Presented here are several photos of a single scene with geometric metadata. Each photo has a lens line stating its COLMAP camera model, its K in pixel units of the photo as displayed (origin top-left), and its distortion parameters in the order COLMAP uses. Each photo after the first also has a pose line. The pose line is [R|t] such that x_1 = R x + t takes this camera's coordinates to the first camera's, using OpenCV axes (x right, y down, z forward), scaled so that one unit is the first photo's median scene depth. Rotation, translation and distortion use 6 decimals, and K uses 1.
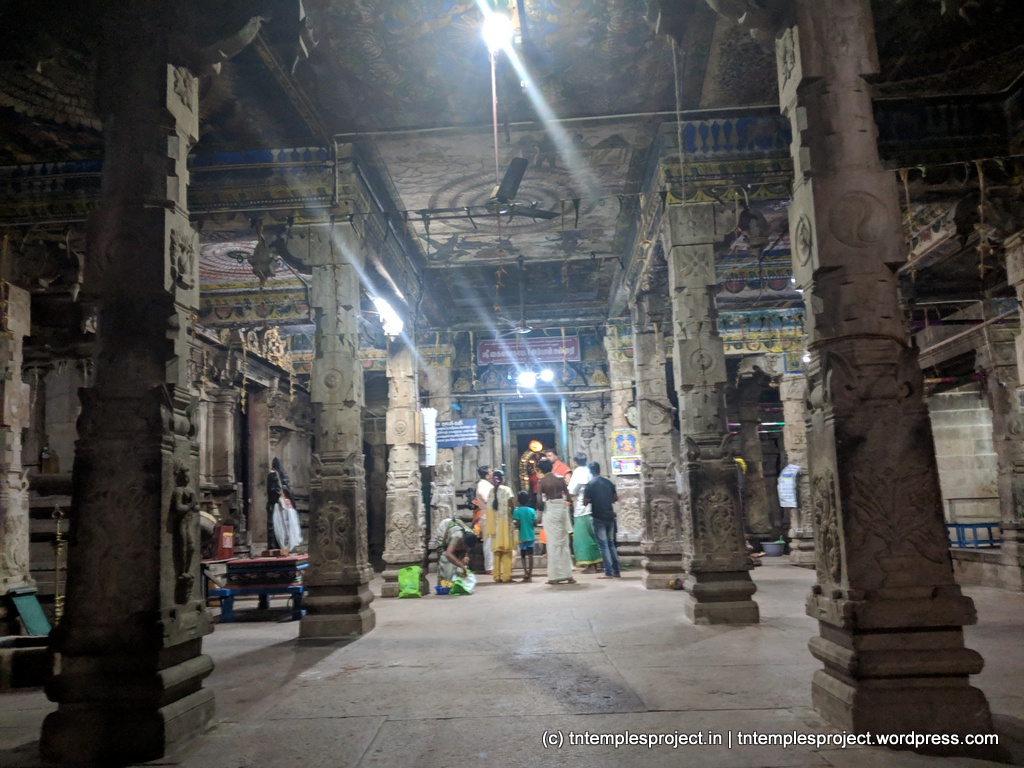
lens RADIAL K [[827.6, 0, 510.9], [0, 827.6, 384.7], [0, 0, 1]] dist [0.080096, -0.124856]
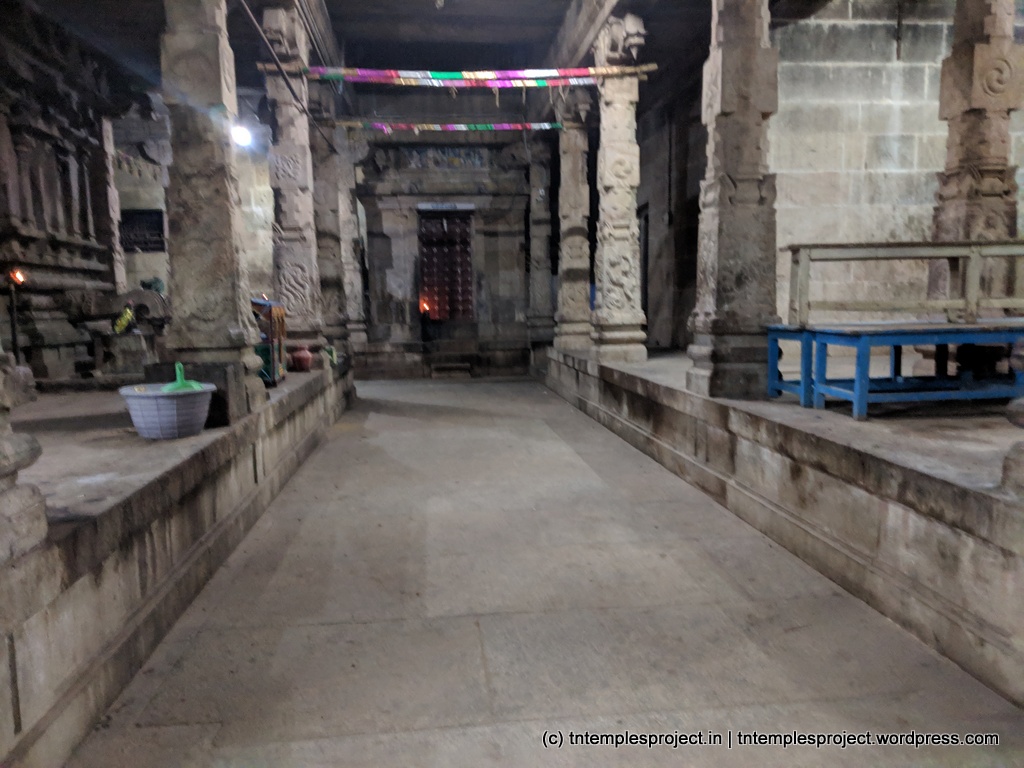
lens RADIAL K [[827.6, 0, 511.6], [0, 827.6, 388.6], [0, 0, 1]] dist [0.080096, -0.124856]
pose [[0.988922, 0.009225, 0.148152, 0.304227], [-0.046807, 0.966527, 0.252260, 0.091934], [-0.140866, -0.256400, 0.956251, 0.574003]]
